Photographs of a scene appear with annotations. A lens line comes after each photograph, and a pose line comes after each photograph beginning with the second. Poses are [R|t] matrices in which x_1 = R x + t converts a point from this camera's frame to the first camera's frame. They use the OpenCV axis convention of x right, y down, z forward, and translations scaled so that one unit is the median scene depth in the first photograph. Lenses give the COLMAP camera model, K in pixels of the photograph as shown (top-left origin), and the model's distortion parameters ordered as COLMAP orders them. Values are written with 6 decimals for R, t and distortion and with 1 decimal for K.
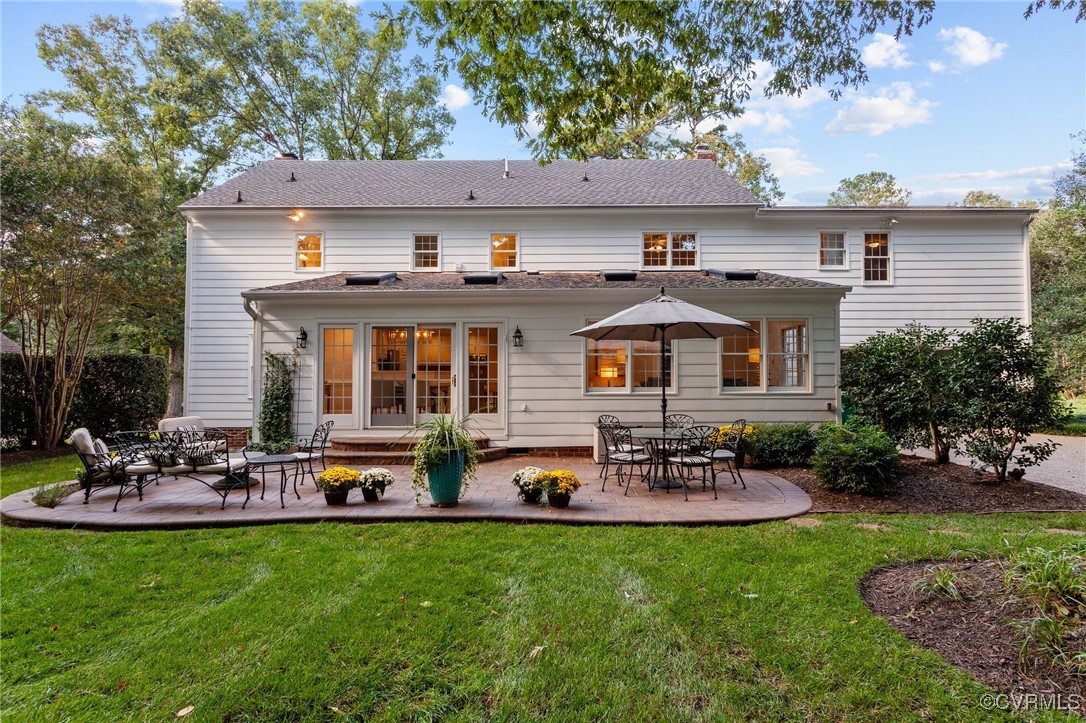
lens RADIAL K [[574.6, 0, 543.0], [0, 574.6, 361.5], [0, 0, 1]] dist [0.011351, 0.000385]
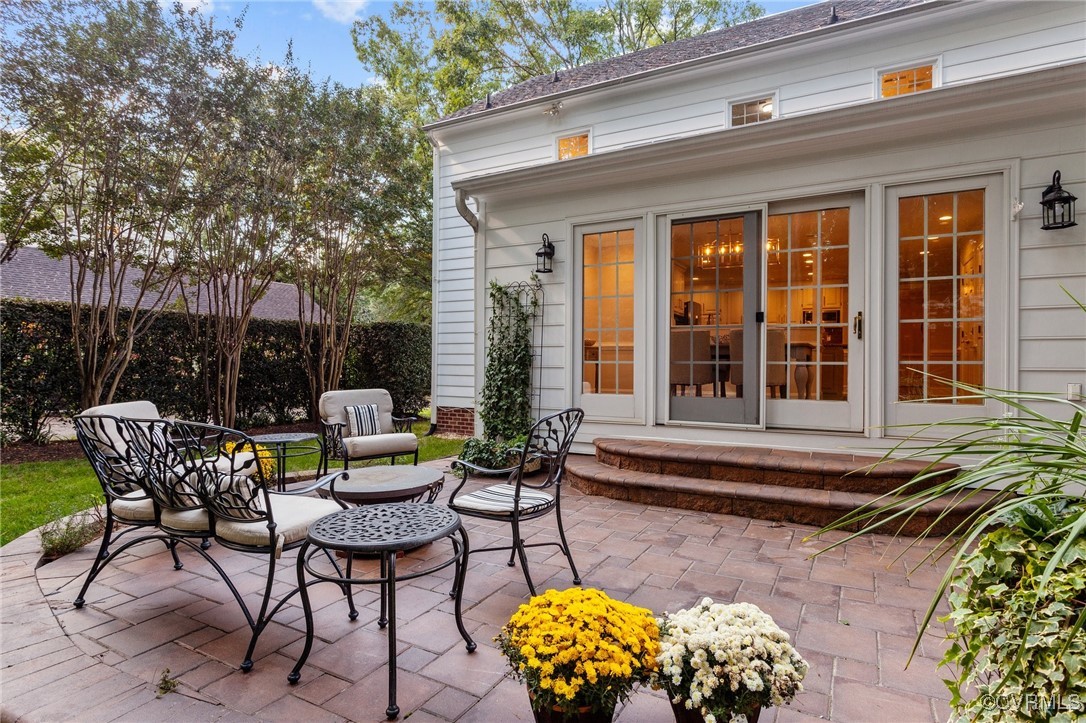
lens RADIAL K [[556.3, 0, 543.0], [0, 556.3, 361.5], [0, 0, 1]] dist [-0.032553, -0.000234]
pose [[0.885921, 0.005038, -0.463808, -0.173354], [0.005070, 0.999776, 0.020545, 0.051137], [0.463808, -0.020553, 0.885697, 0.524792]]
